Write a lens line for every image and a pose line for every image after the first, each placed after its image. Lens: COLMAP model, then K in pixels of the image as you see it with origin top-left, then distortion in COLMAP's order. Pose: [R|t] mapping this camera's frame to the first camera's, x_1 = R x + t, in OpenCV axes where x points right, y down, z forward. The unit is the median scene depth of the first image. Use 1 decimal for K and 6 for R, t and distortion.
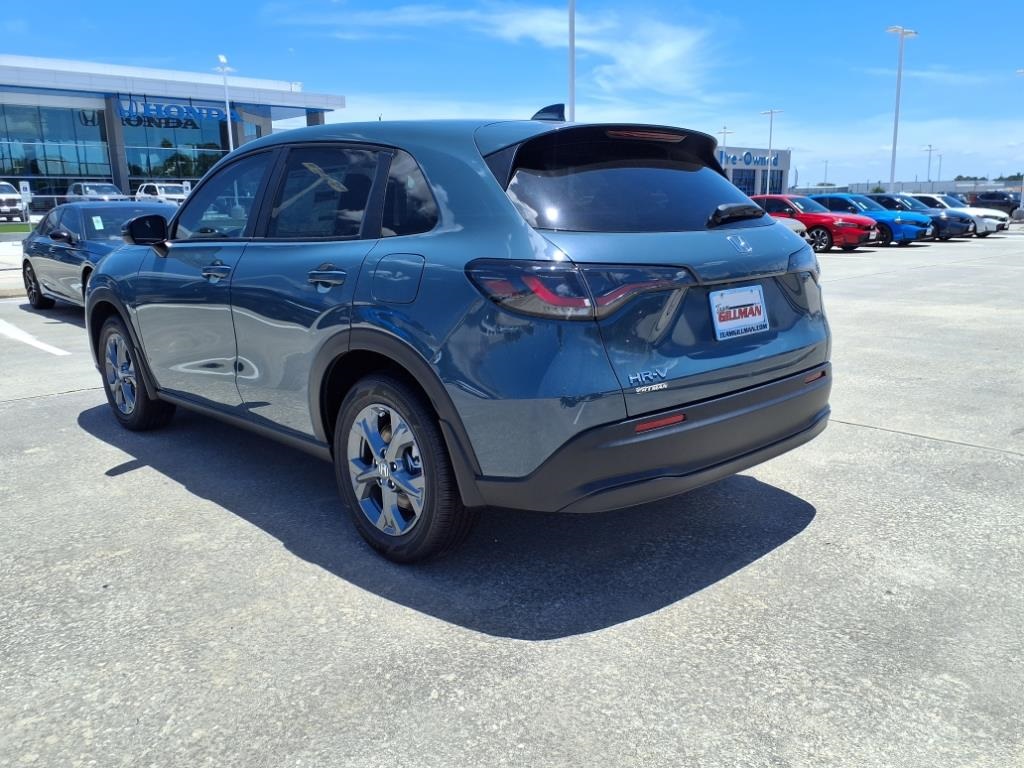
lens RADIAL K [[823.1, 0, 546.2], [0, 823.1, 384.5], [0, 0, 1]] dist [0.016196, -0.006496]
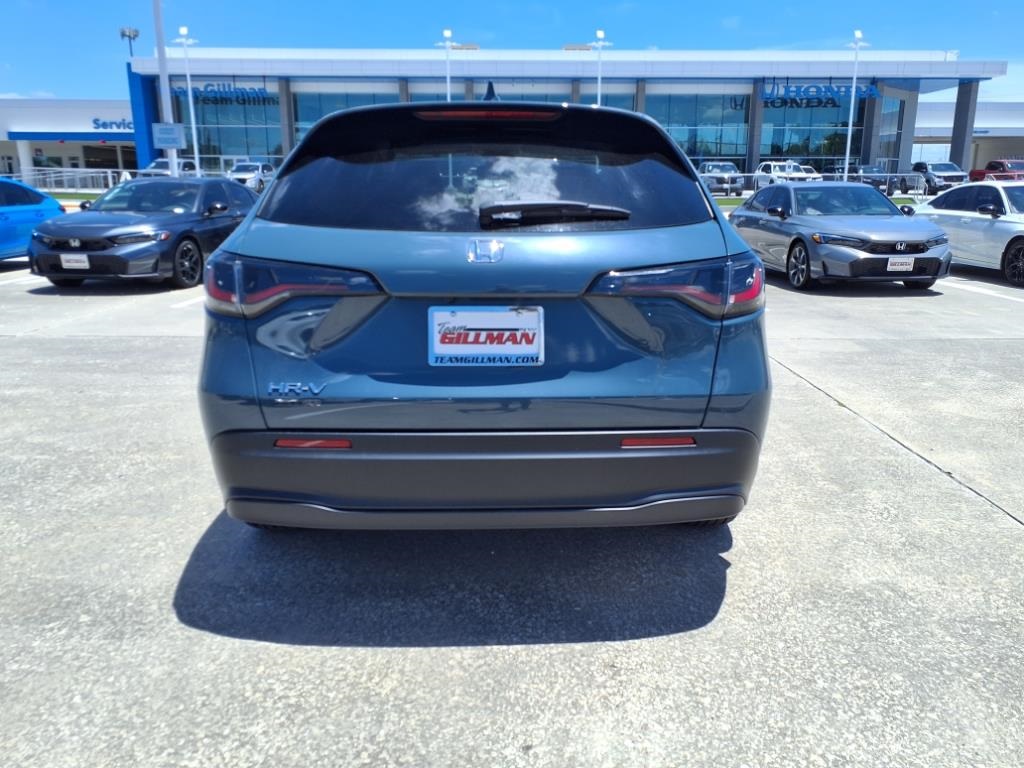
lens RADIAL K [[823.1, 0, 546.2], [0, 823.1, 384.5], [0, 0, 1]] dist [0.016196, -0.006496]
pose [[0.738005, 0.172209, -0.652451, 0.792972], [-0.155376, 0.984274, 0.084041, -0.115788], [0.656663, 0.039353, 0.753156, 0.429933]]
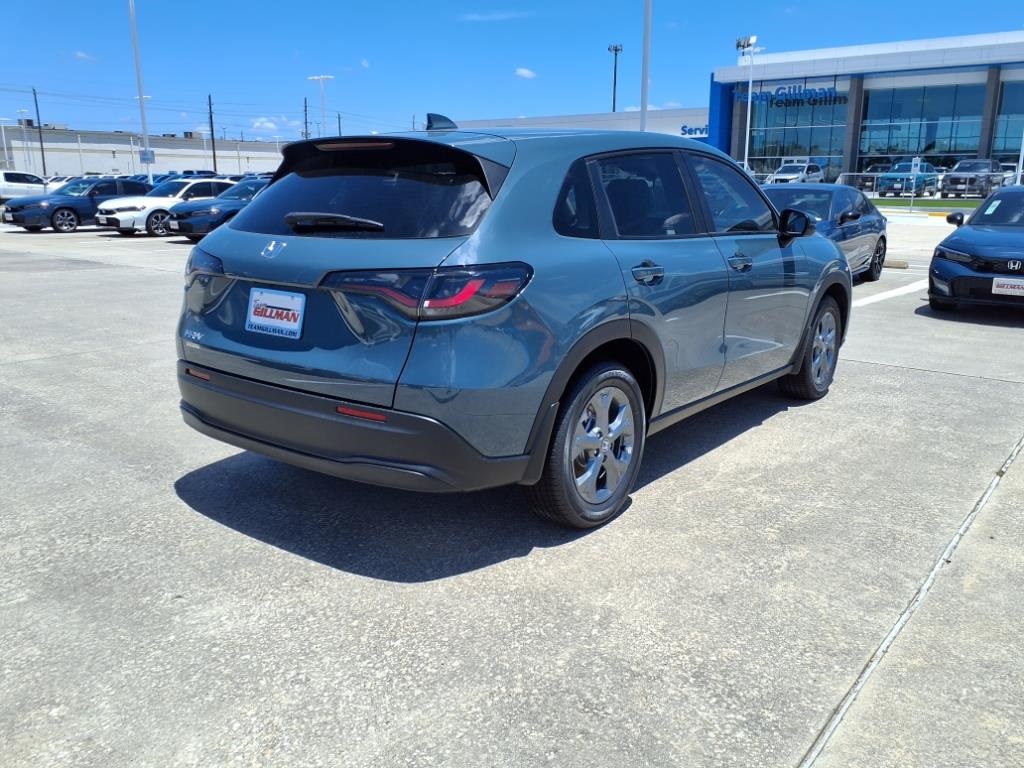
lens RADIAL K [[838.8, 0, 551.7], [0, 838.8, 404.2], [0, 0, 1]] dist [0.010739, -0.007730]
pose [[0.158877, 0.264882, -0.951102, 1.336601], [-0.218643, 0.948858, 0.227734, -0.296768], [0.962784, 0.171771, 0.208666, 1.118611]]
